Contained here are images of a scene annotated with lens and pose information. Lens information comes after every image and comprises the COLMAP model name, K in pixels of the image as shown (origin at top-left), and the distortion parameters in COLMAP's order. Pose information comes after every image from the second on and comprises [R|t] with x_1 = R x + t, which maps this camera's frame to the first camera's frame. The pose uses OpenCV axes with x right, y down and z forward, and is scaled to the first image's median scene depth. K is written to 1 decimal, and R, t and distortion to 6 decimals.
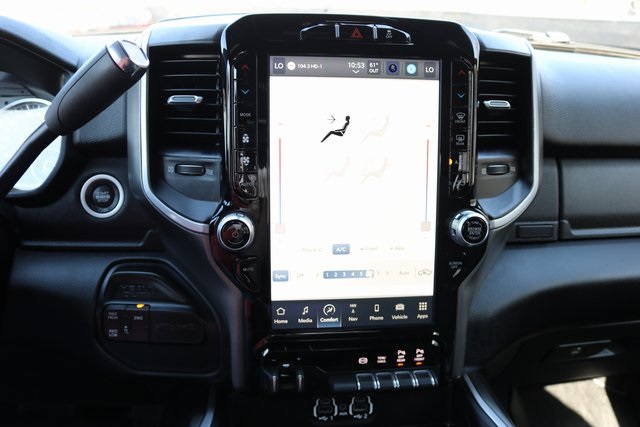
lens RADIAL K [[528.1, 0, 320.0], [0, 528.1, 213.5], [0, 0, 1]] dist [-0.104968, 0.015908]
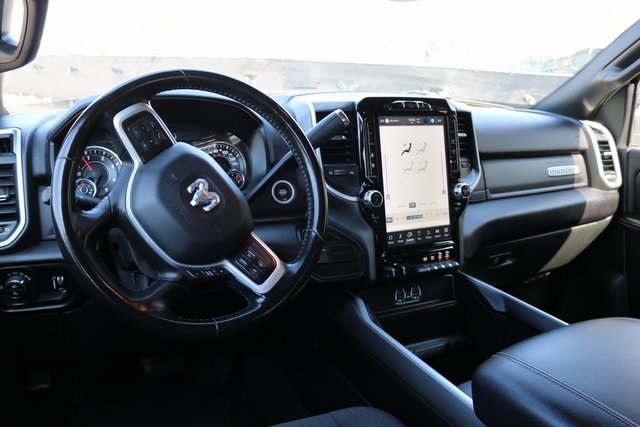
lens RADIAL K [[528.1, 0, 320.0], [0, 528.1, 213.5], [0, 0, 1]] dist [-0.104968, 0.015908]
pose [[0.938604, -0.089891, 0.333079, -1.006533], [0.119281, 0.990472, -0.068822, 0.200346], [-0.323719, 0.104327, 0.940384, -0.857346]]
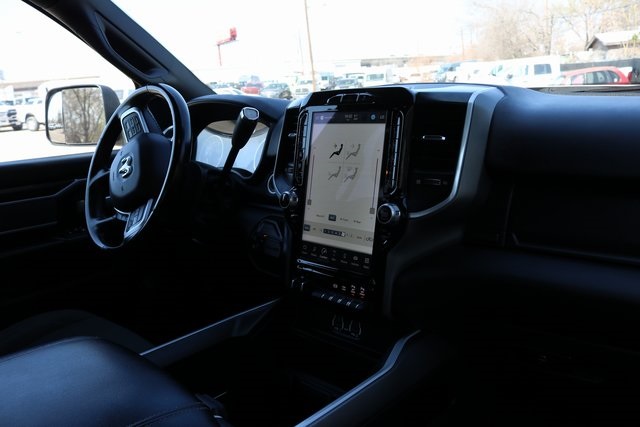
lens RADIAL K [[528.1, 0, 320.0], [0, 528.1, 213.5], [0, 0, 1]] dist [-0.104968, 0.015908]
pose [[0.640459, 0.104731, -0.760817, 1.355748], [-0.193448, 0.980715, -0.027845, 0.110416], [0.743229, 0.165012, 0.648368, -0.188289]]
